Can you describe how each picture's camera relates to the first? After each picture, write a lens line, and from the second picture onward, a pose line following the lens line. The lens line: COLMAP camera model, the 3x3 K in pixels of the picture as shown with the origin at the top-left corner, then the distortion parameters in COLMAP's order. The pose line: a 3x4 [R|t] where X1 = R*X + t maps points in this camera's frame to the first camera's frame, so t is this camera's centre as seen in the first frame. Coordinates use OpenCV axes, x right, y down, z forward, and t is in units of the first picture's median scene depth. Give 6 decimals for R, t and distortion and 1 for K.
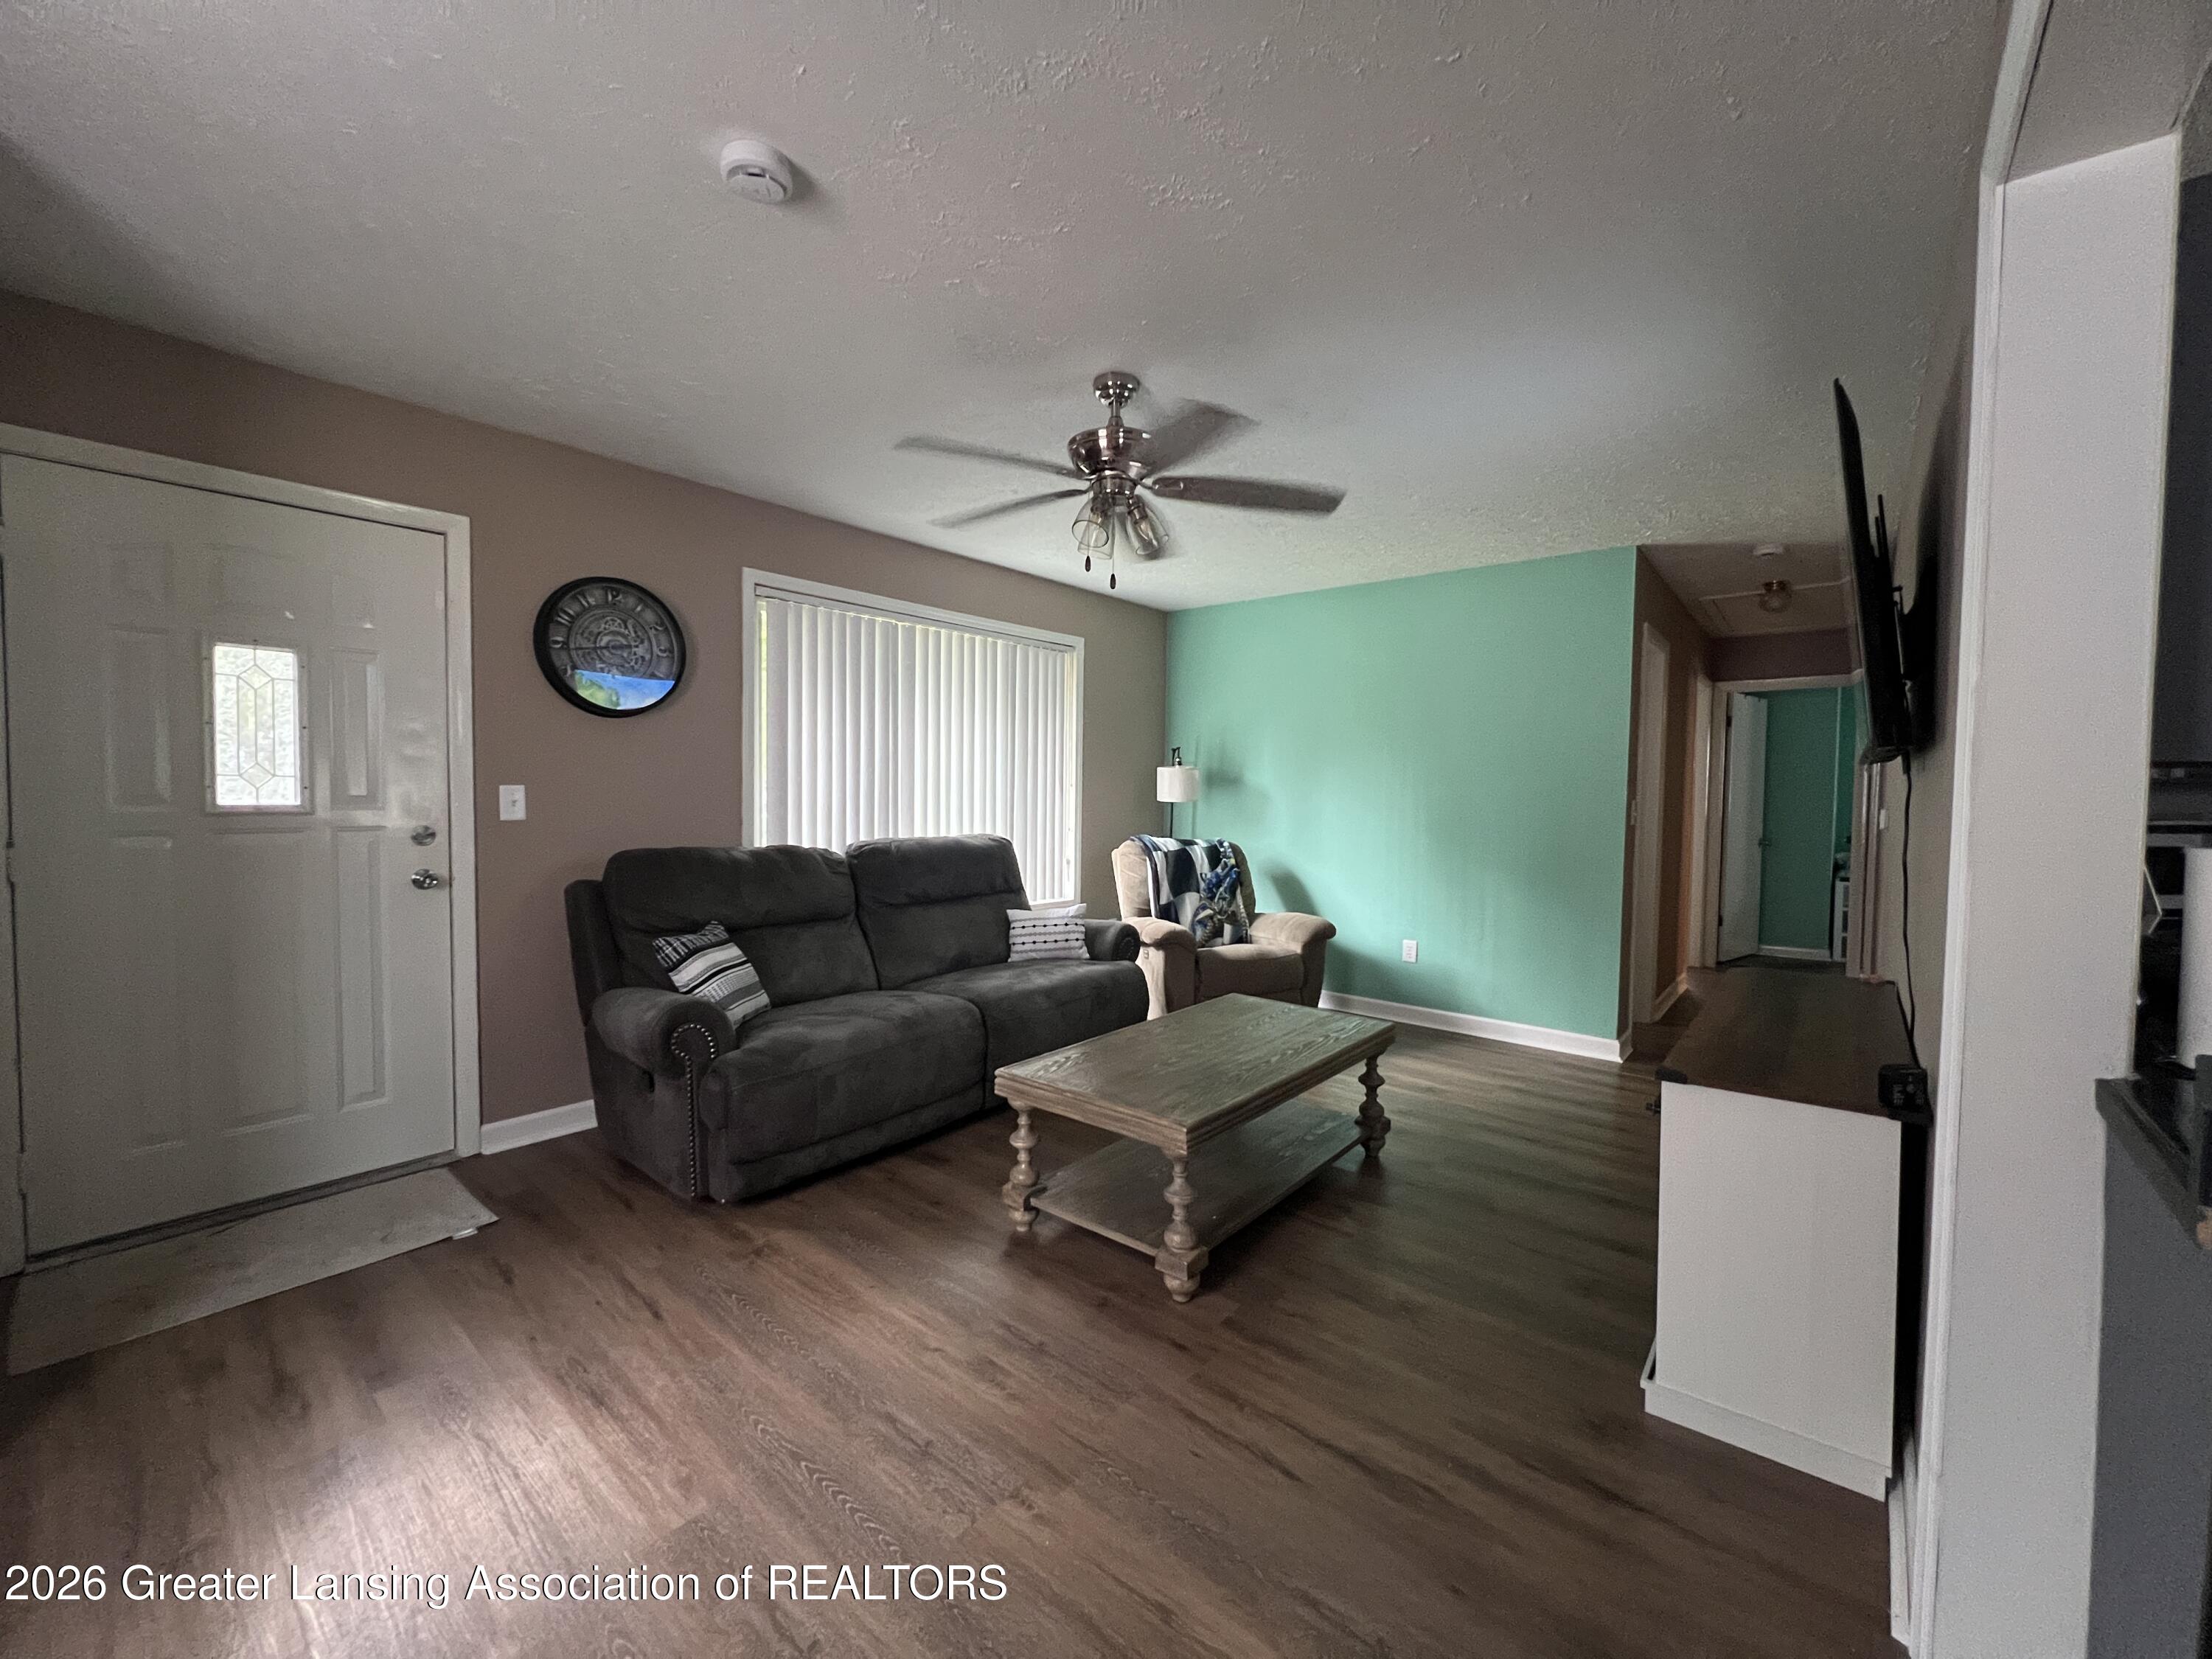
lens RADIAL K [[888.9, 0, 1107.8], [0, 888.9, 819.8], [0, 0, 1]] dist [-0.000317, 0.000017]
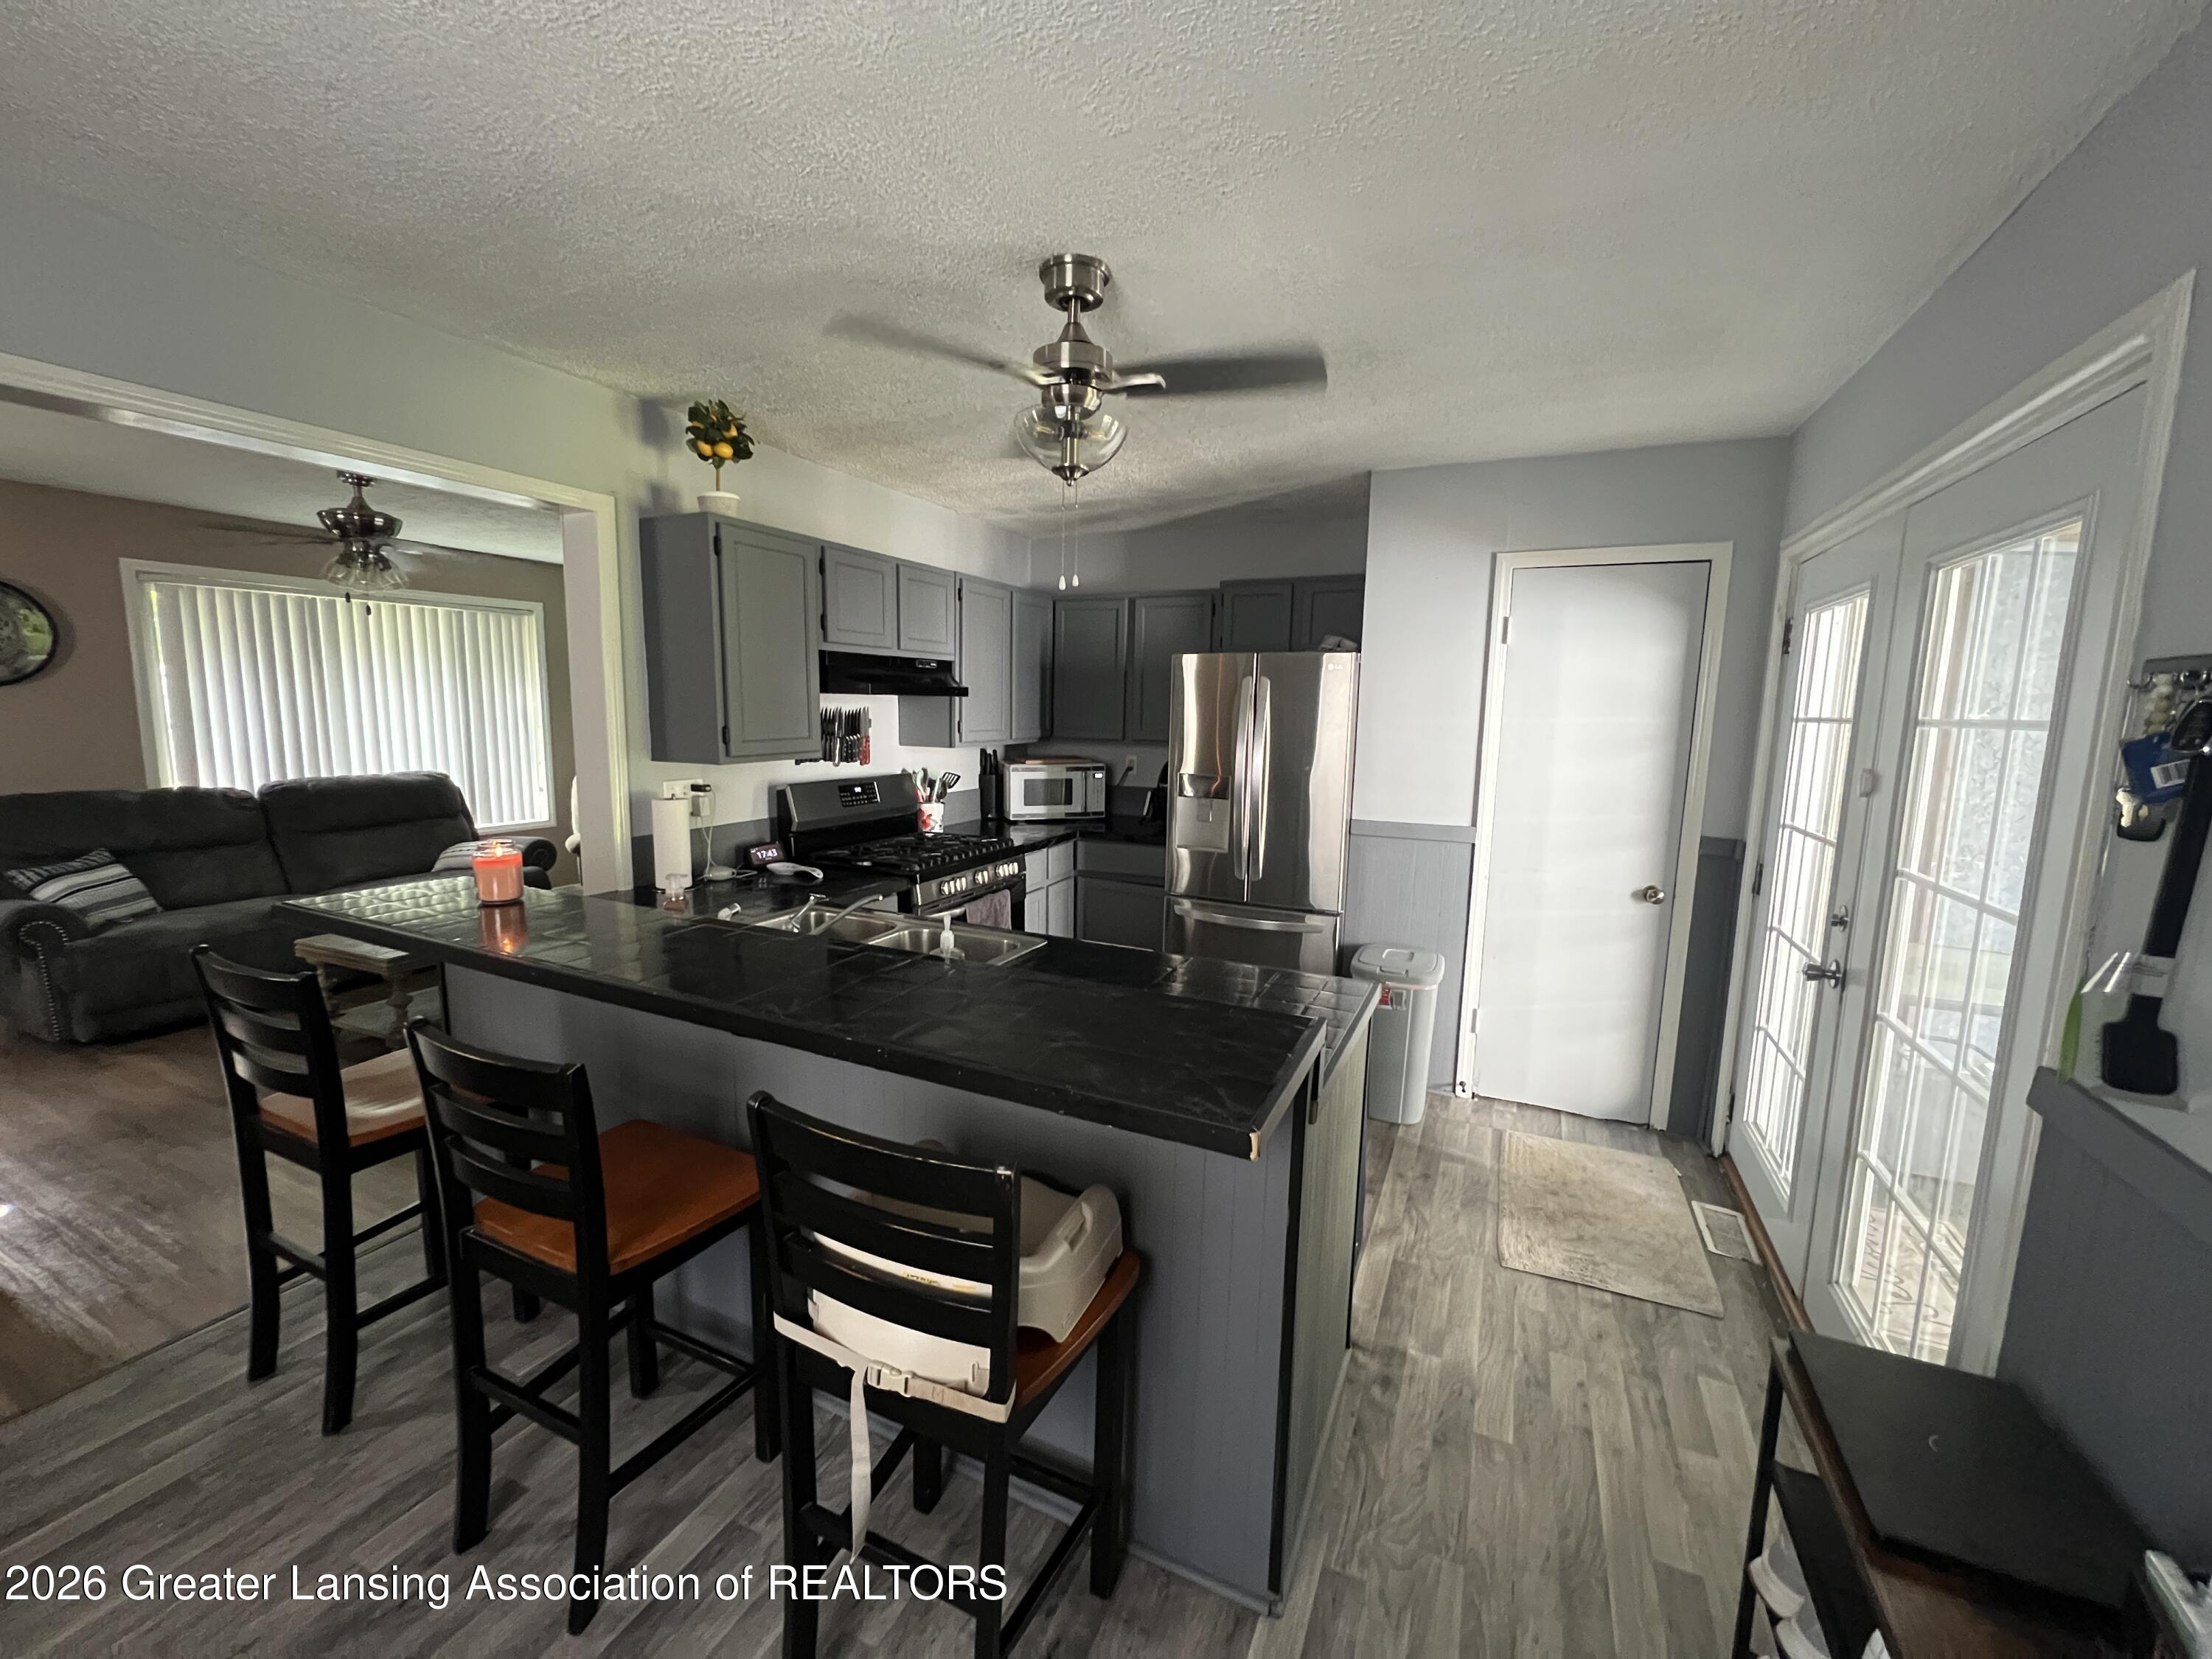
lens RADIAL K [[888.9, 0, 1107.8], [0, 888.9, 819.8], [0, 0, 1]] dist [-0.000317, 0.000017]
pose [[0.967797, -0.025504, 0.250438, 0.563232], [-0.000505, 0.994656, 0.103243, -0.052307], [-0.251732, -0.100045, 0.962612, -0.525745]]
